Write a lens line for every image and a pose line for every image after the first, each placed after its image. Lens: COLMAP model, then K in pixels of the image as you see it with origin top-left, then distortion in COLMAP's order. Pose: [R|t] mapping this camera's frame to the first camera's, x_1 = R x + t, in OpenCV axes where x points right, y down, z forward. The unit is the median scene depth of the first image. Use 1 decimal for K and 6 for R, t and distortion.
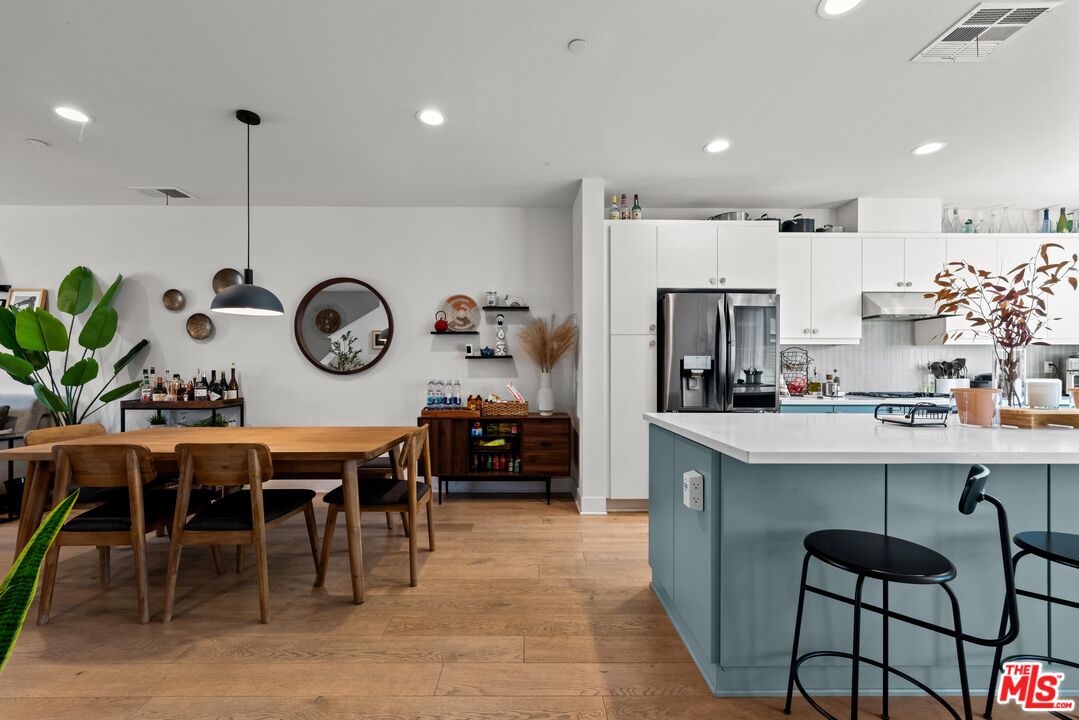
lens RADIAL K [[445.1, 0, 527.7], [0, 445.1, 368.5], [0, 0, 1]] dist [-0.000509, -0.000430]
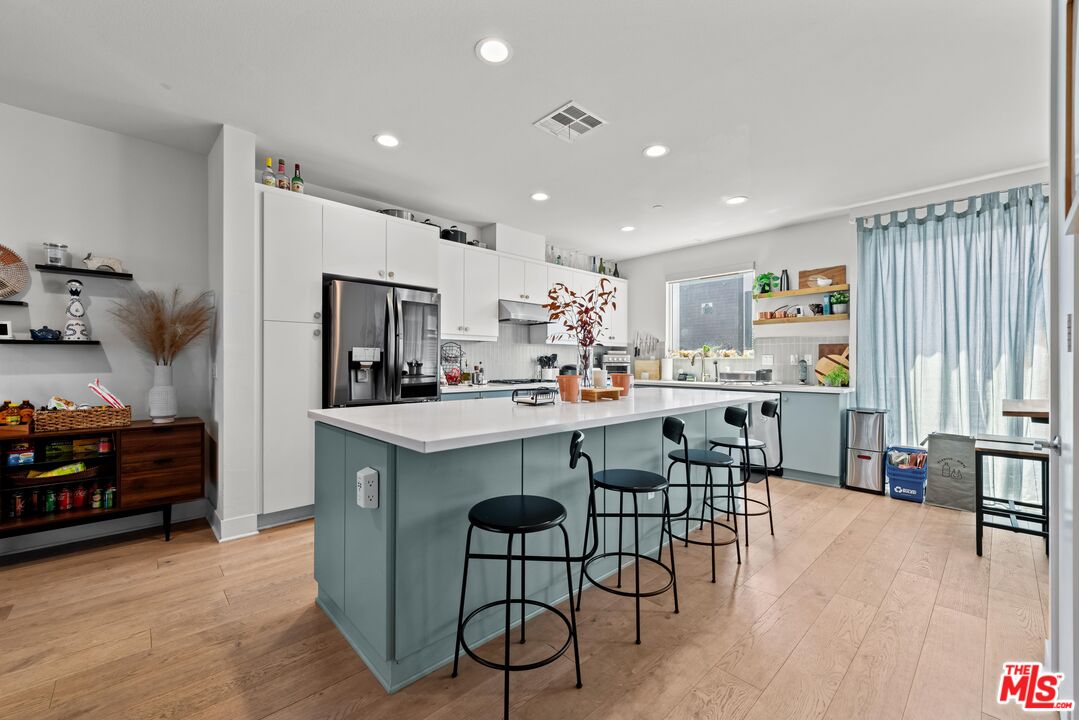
lens RADIAL K [[438.8, 0, 539.8], [0, 438.8, 361.6], [0, 0, 1]] dist [-0.001457, -0.000051]
pose [[0.730091, 0.001765, 0.683347, -0.000443], [-0.003217, 0.999994, 0.000854, 0.000219], [-0.683342, -0.002821, 0.730093, 0.030259]]
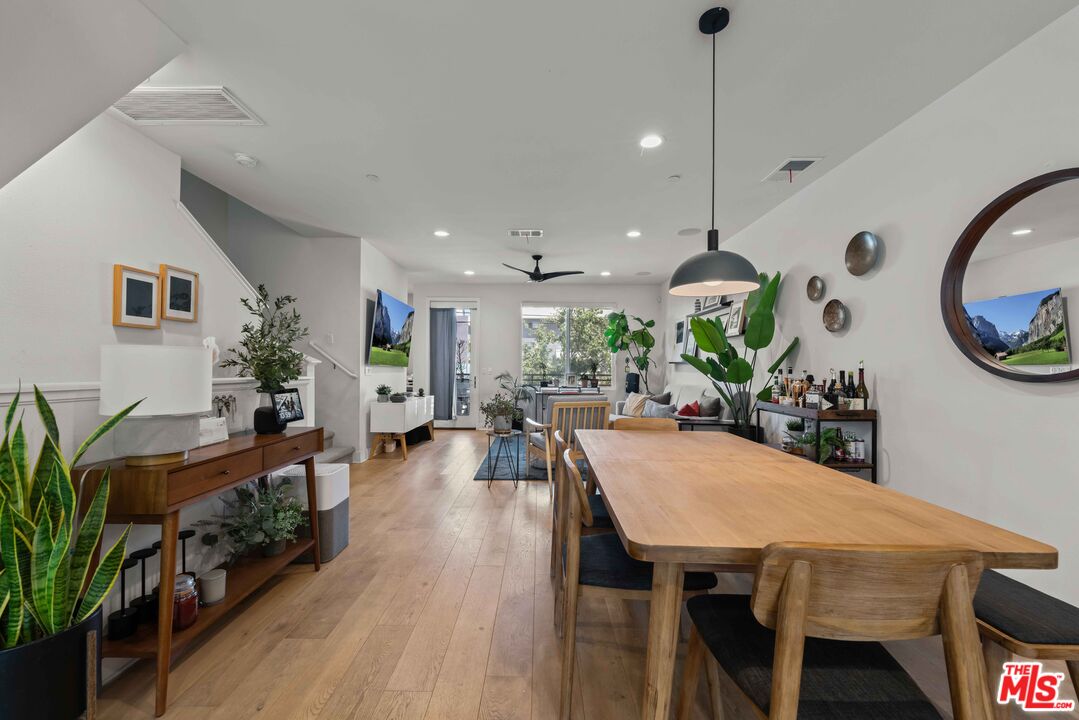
lens RADIAL K [[436.1, 0, 530.5], [0, 436.1, 364.1], [0, 0, 1]] dist [0.000491, 0.000011]
pose [[-0.019241, -0.007344, -0.999788, 0.061348], [-0.004308, 0.999964, -0.007262, 0.000704], [0.999806, 0.004167, -0.019272, 0.518055]]
